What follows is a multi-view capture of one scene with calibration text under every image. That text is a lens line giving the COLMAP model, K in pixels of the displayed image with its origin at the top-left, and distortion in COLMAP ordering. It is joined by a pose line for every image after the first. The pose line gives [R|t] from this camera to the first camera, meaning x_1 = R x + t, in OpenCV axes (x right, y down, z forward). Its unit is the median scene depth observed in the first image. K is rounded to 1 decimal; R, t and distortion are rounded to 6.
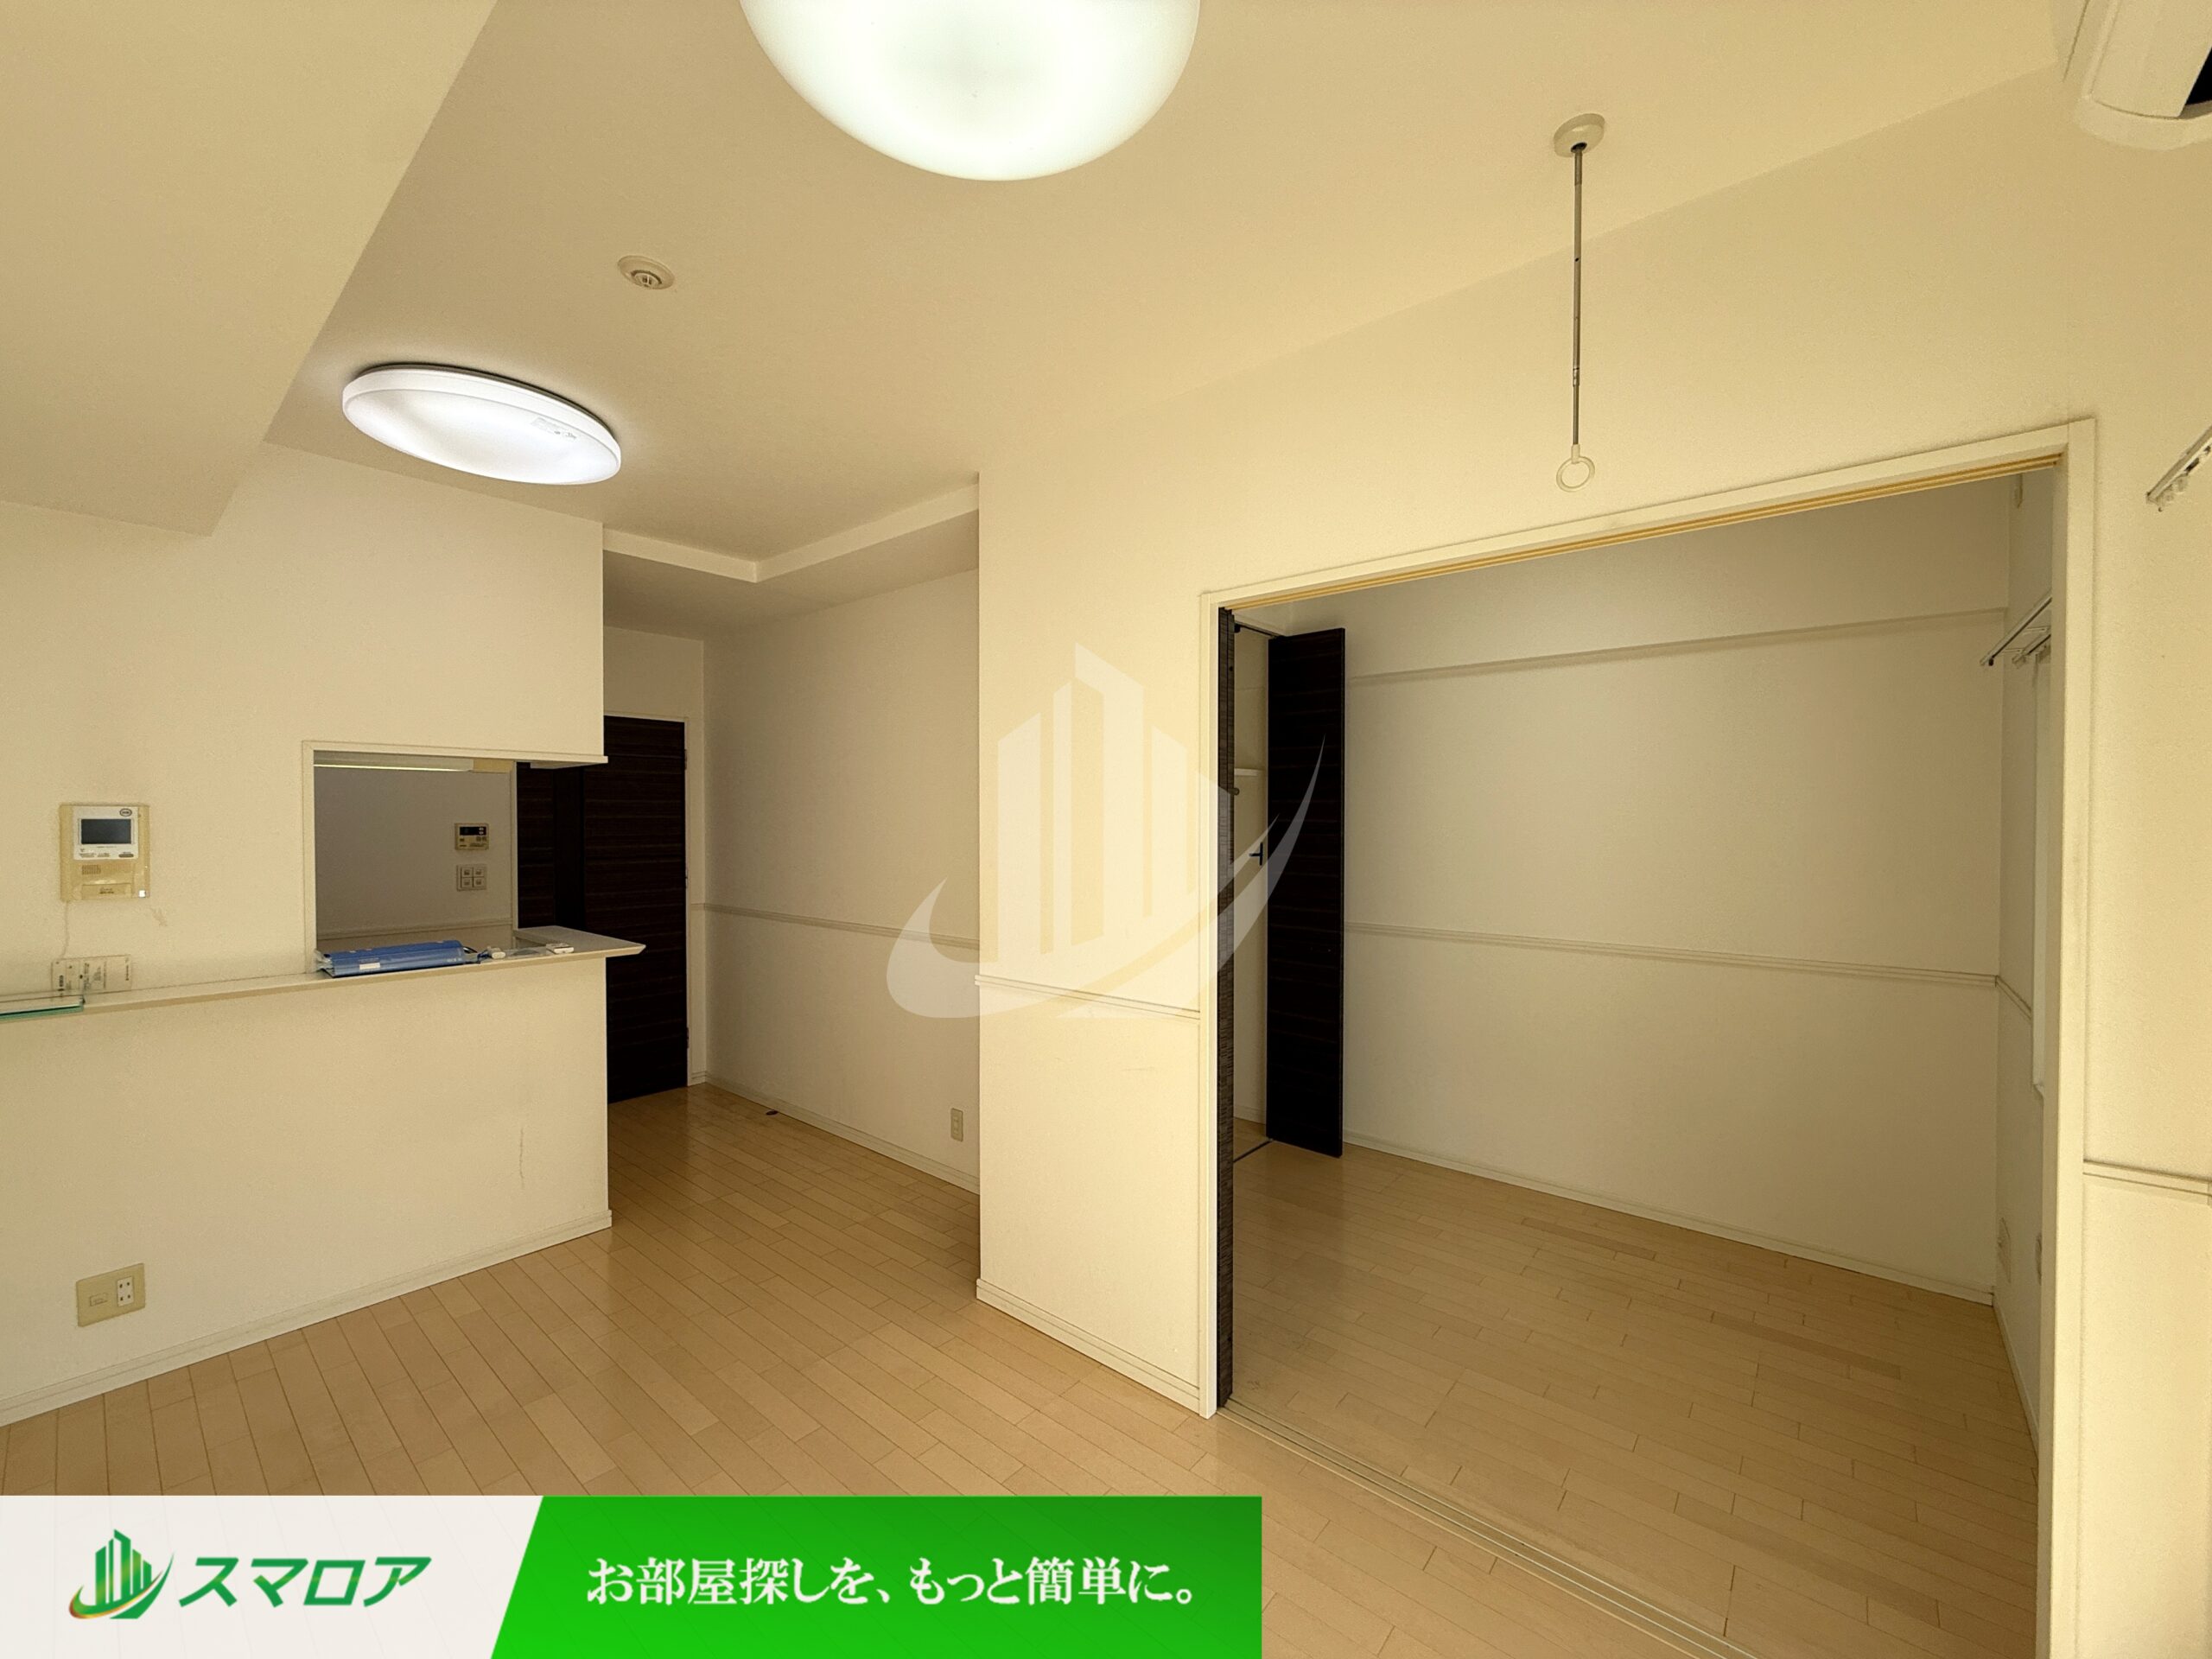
lens RADIAL K [[879.9, 0, 1101.3], [0, 879.9, 825.3], [0, 0, 1]] dist [-0.000668, -0.000005]
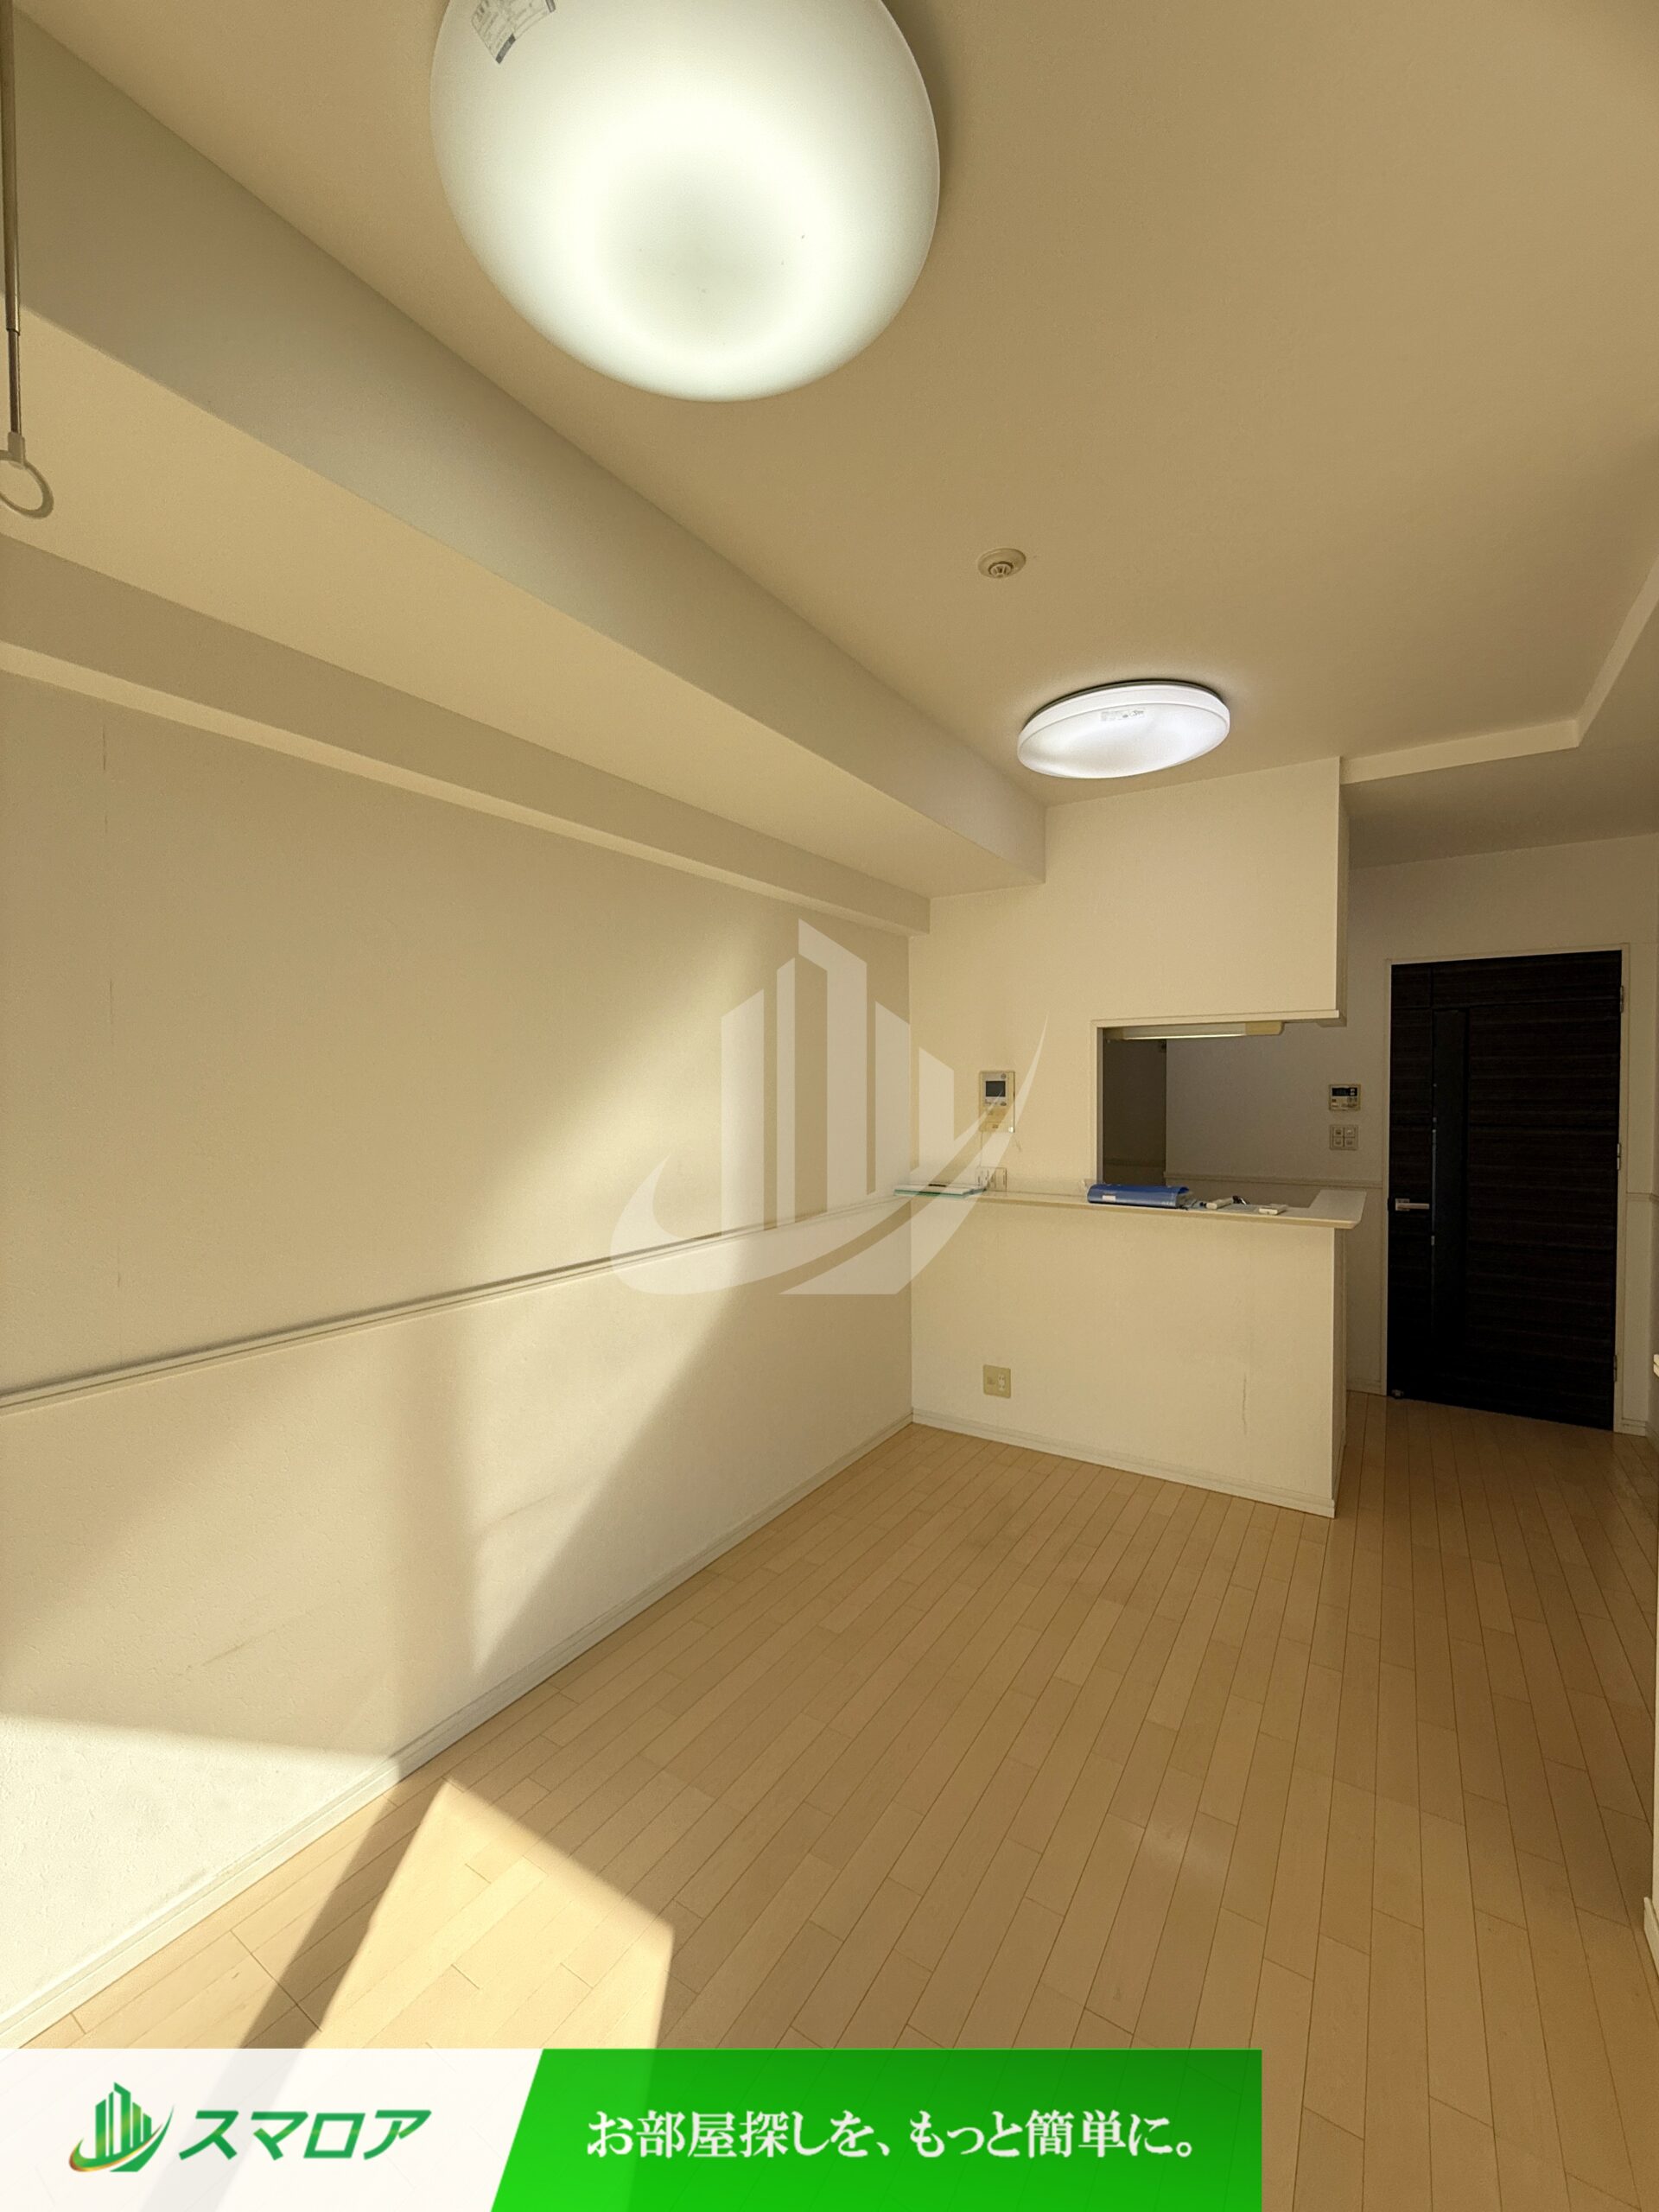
lens RADIAL K [[879.9, 0, 824.1], [0, 879.9, 1110.1], [0, 0, 1]] dist [-0.000668, -0.000005]
pose [[0.133525, 0.029151, -0.990617, 0.279081], [-0.003593, 0.999575, 0.028930, 0.000899], [0.991039, -0.000303, 0.133573, 0.343451]]
